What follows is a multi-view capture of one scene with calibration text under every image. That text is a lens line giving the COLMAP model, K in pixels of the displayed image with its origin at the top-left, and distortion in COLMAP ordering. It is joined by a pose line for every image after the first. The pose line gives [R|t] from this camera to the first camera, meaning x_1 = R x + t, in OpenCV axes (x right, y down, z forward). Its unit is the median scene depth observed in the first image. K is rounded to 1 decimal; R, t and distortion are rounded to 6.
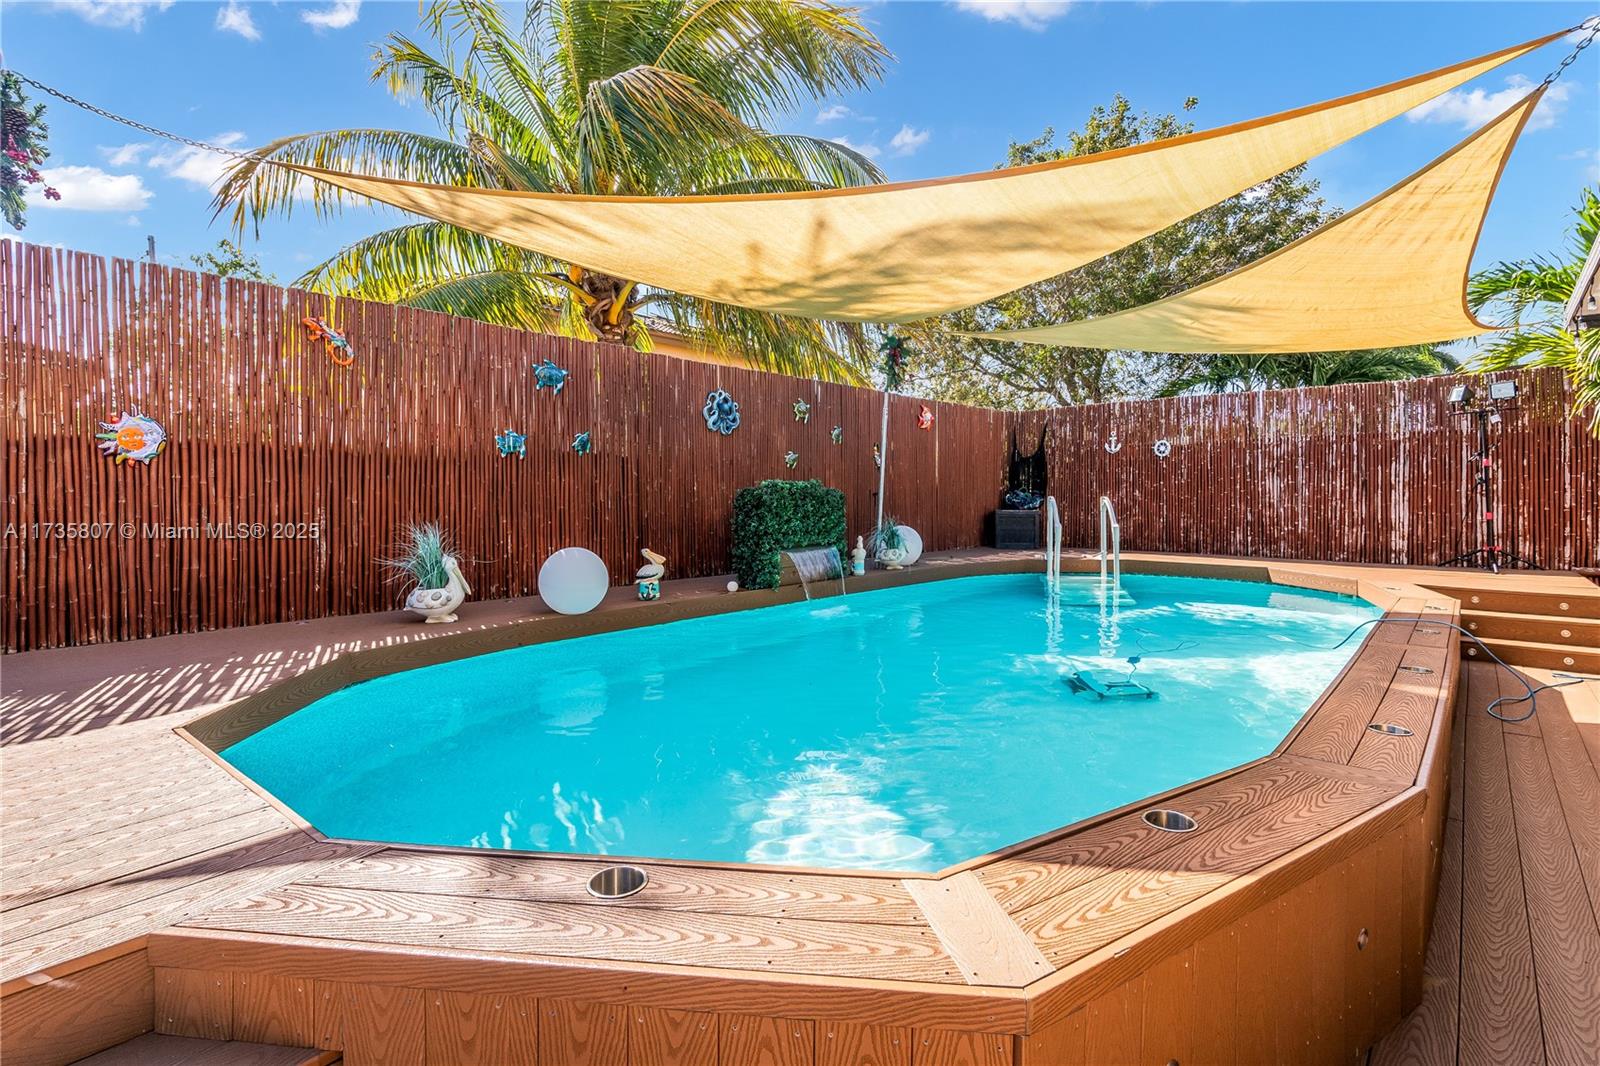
lens RADIAL K [[750.7, 0, 800.7], [0, 750.7, 500.7], [0, 0, 1]] dist [-0.006554, 0.000000]
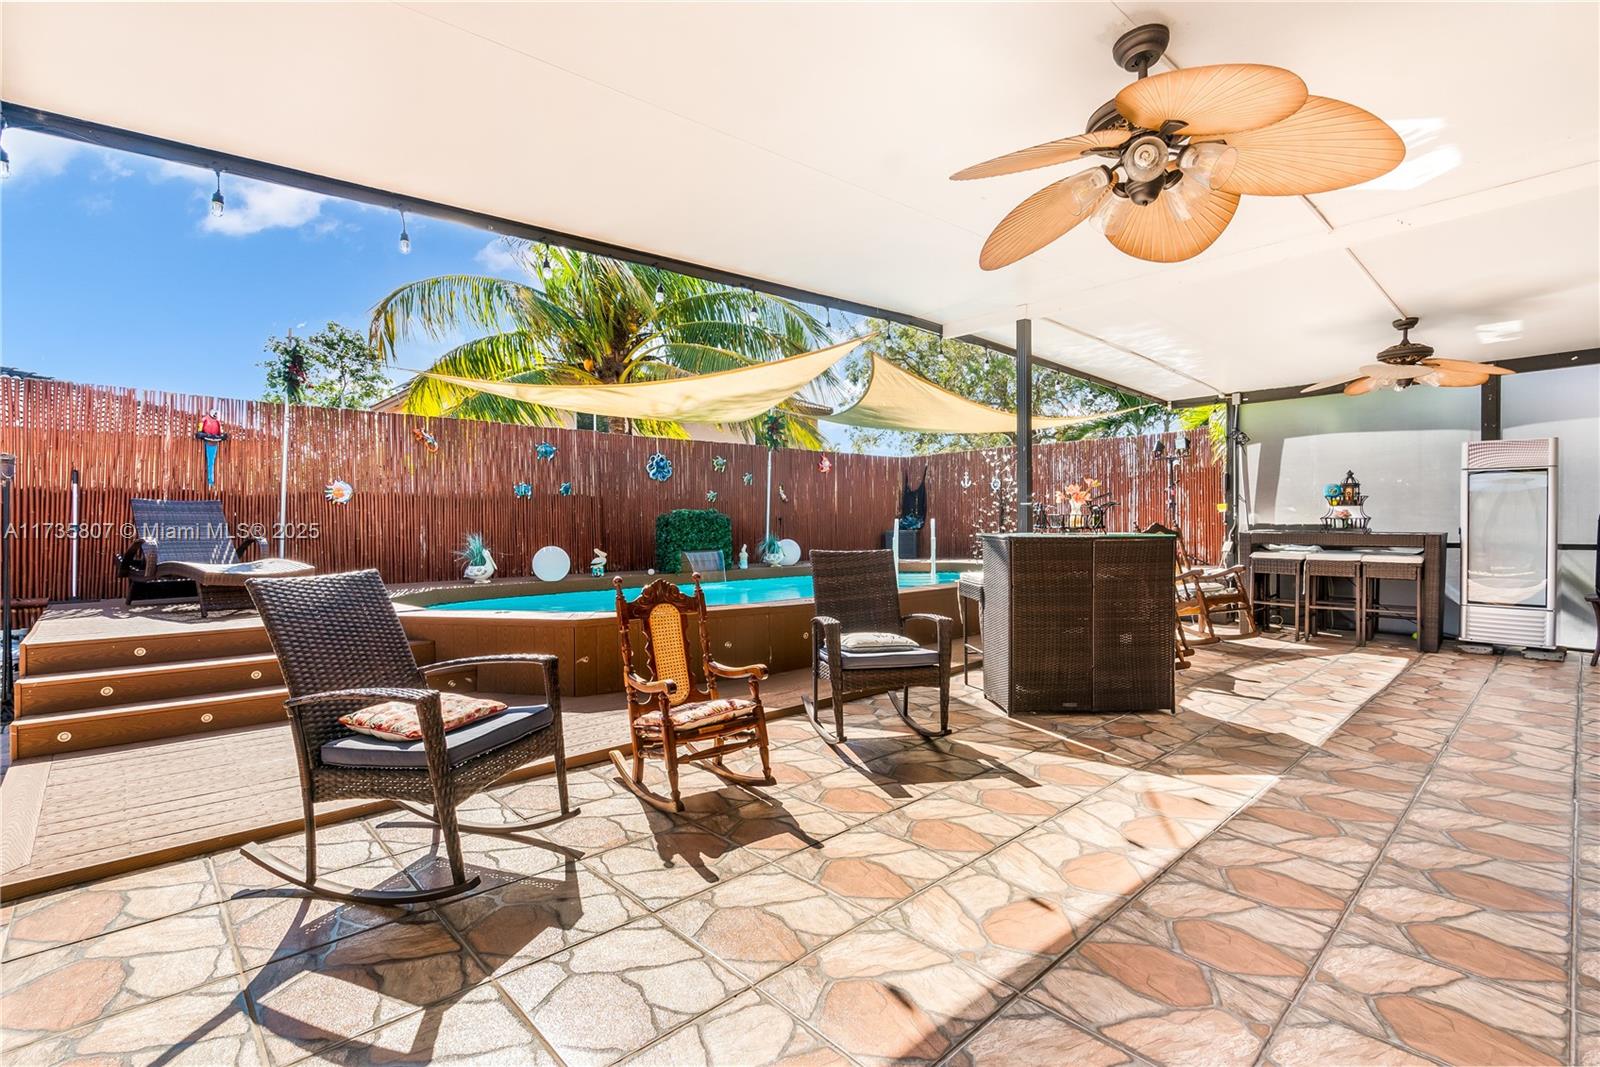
lens RADIAL K [[736.5, 0, 796.1], [0, 736.5, 535.2], [0, 0, 1]] dist [-0.006428, 0.001321]
pose [[0.996085, -0.007457, -0.088081, 0.306586], [0.007864, 0.999960, 0.004269, 0.020742], [0.088046, -0.004945, 0.996104, -0.508507]]
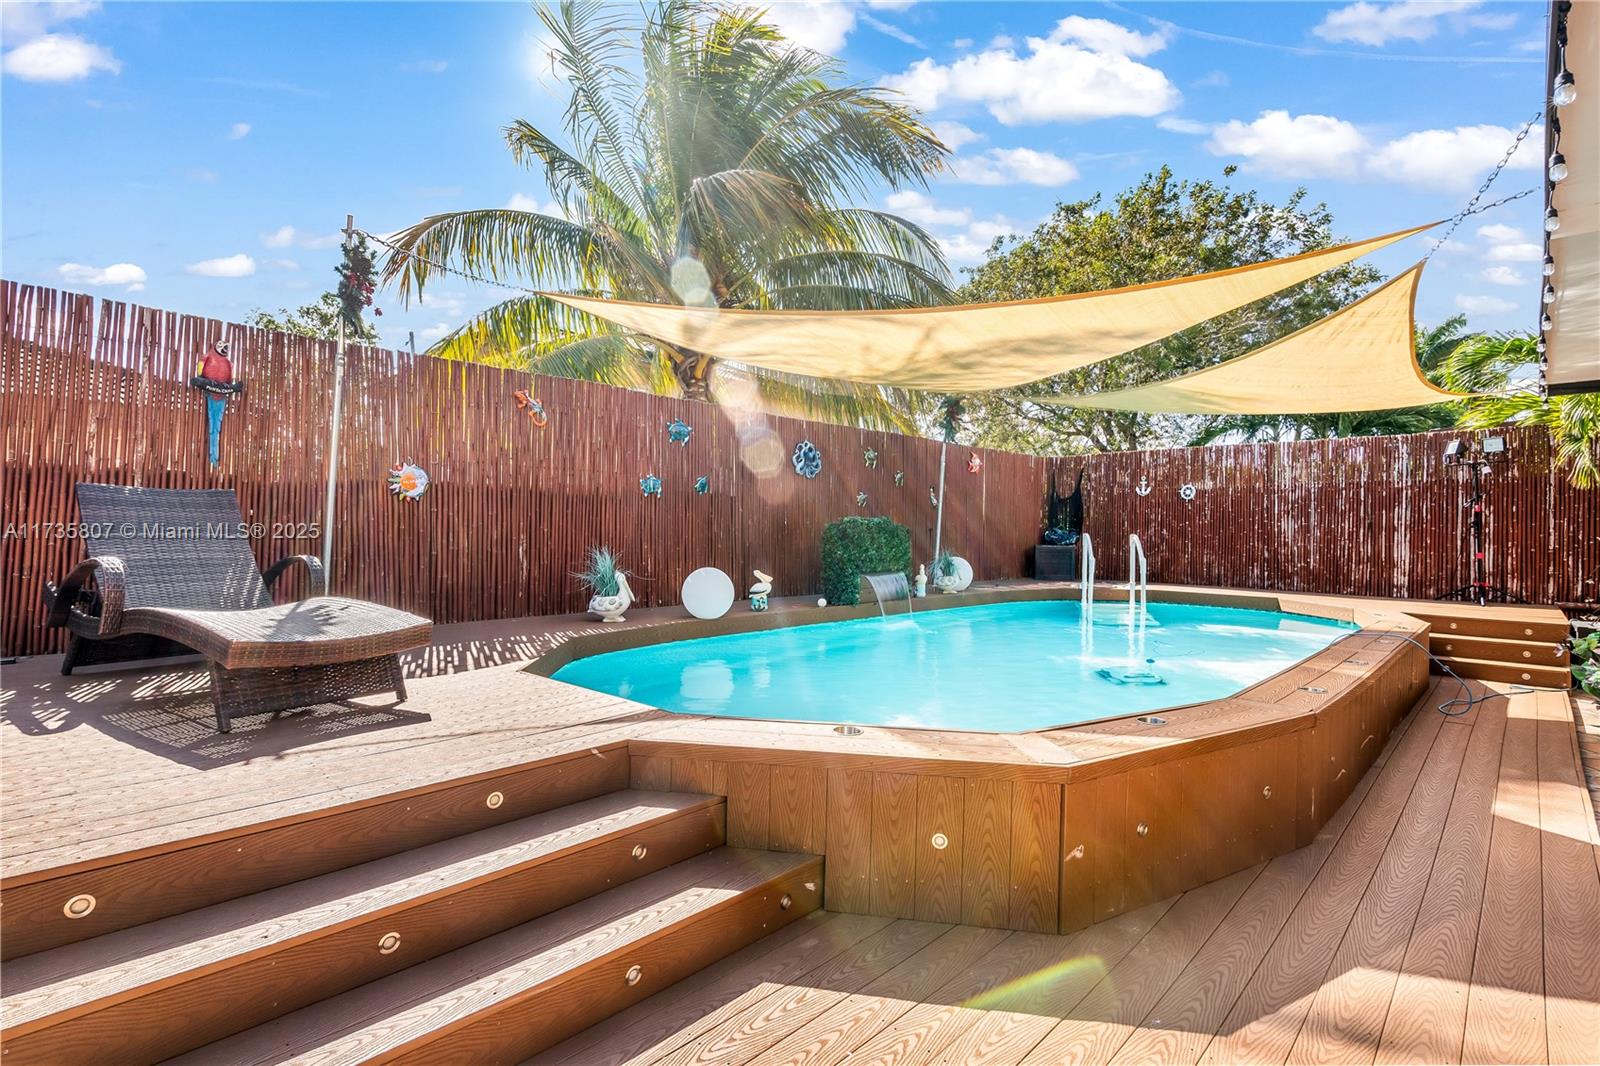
lens RADIAL K [[736.5, 0, 796.1], [0, 736.5, 534.7], [0, 0, 1]] dist [-0.006428, 0.001321]
pose [[0.998422, 0.013199, -0.054587, -0.054319], [-0.013257, 0.999912, -0.000688, 0.003108], [0.054573, 0.001411, 0.998509, -0.168623]]
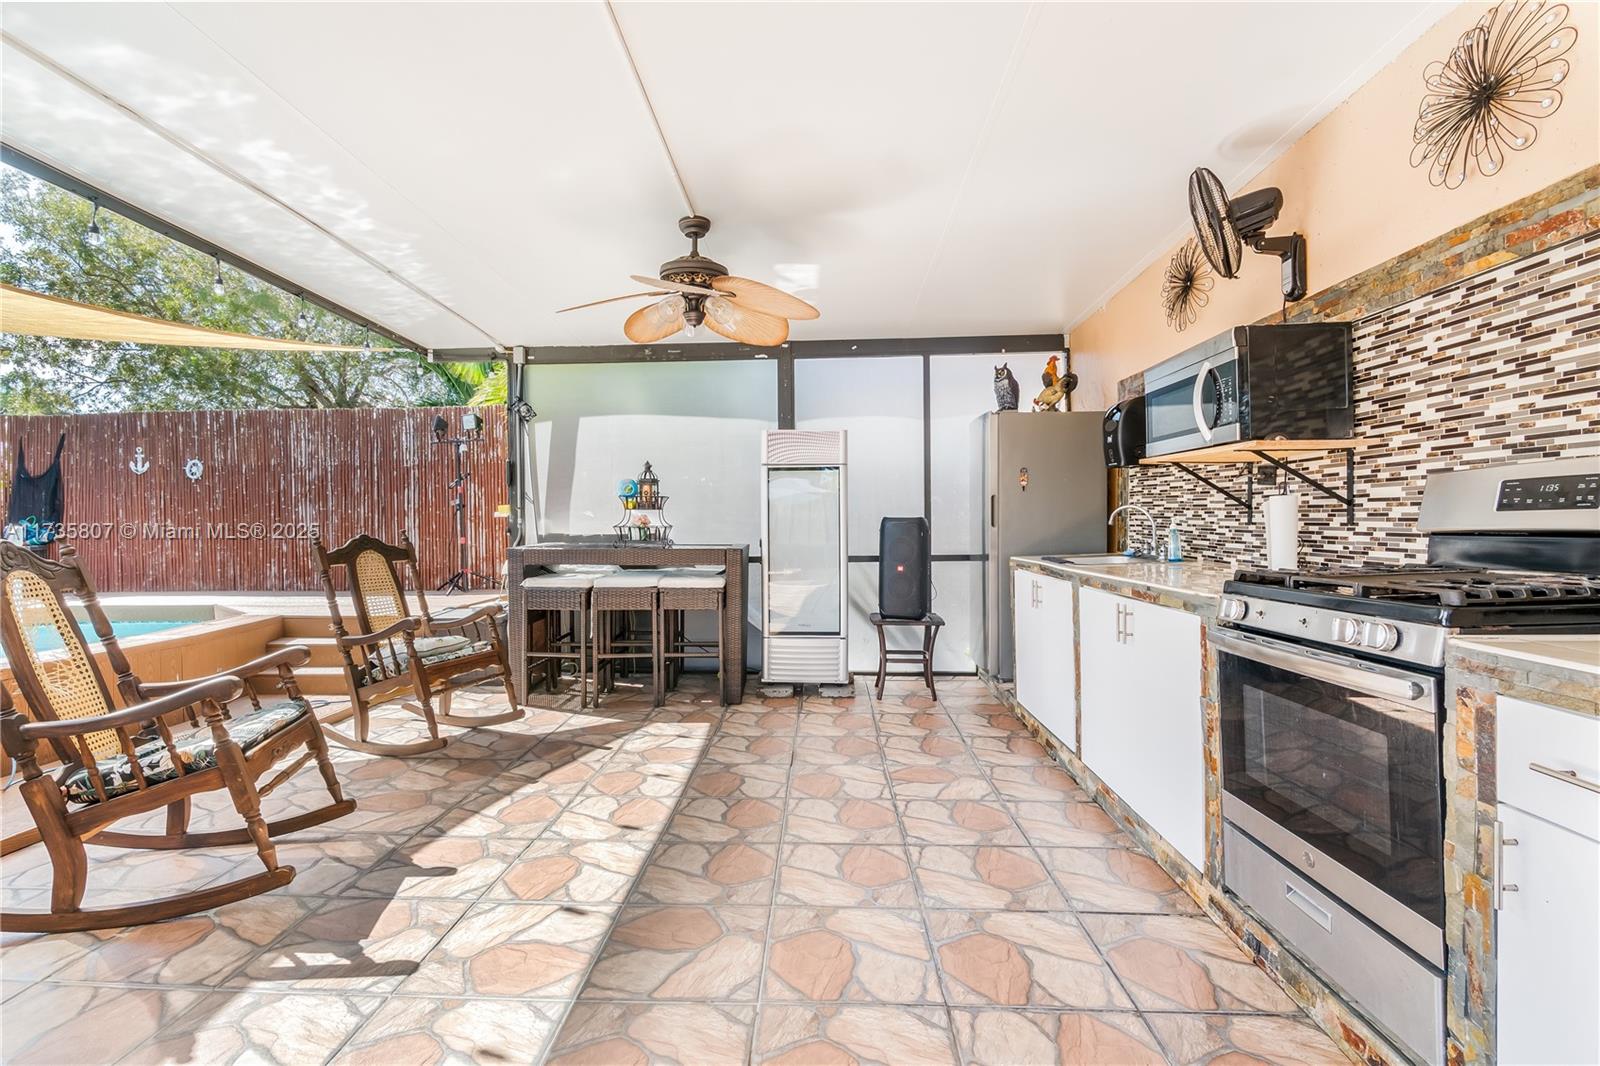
lens RADIAL K [[736.5, 0, 796.1], [0, 736.5, 534.7], [0, 0, 1]] dist [-0.006428, 0.001321]
pose [[0.765713, -0.015104, 0.643006, 0.614307], [0.015919, 0.999863, 0.004529, 0.014861], [-0.642986, 0.006768, 0.765848, -0.098463]]
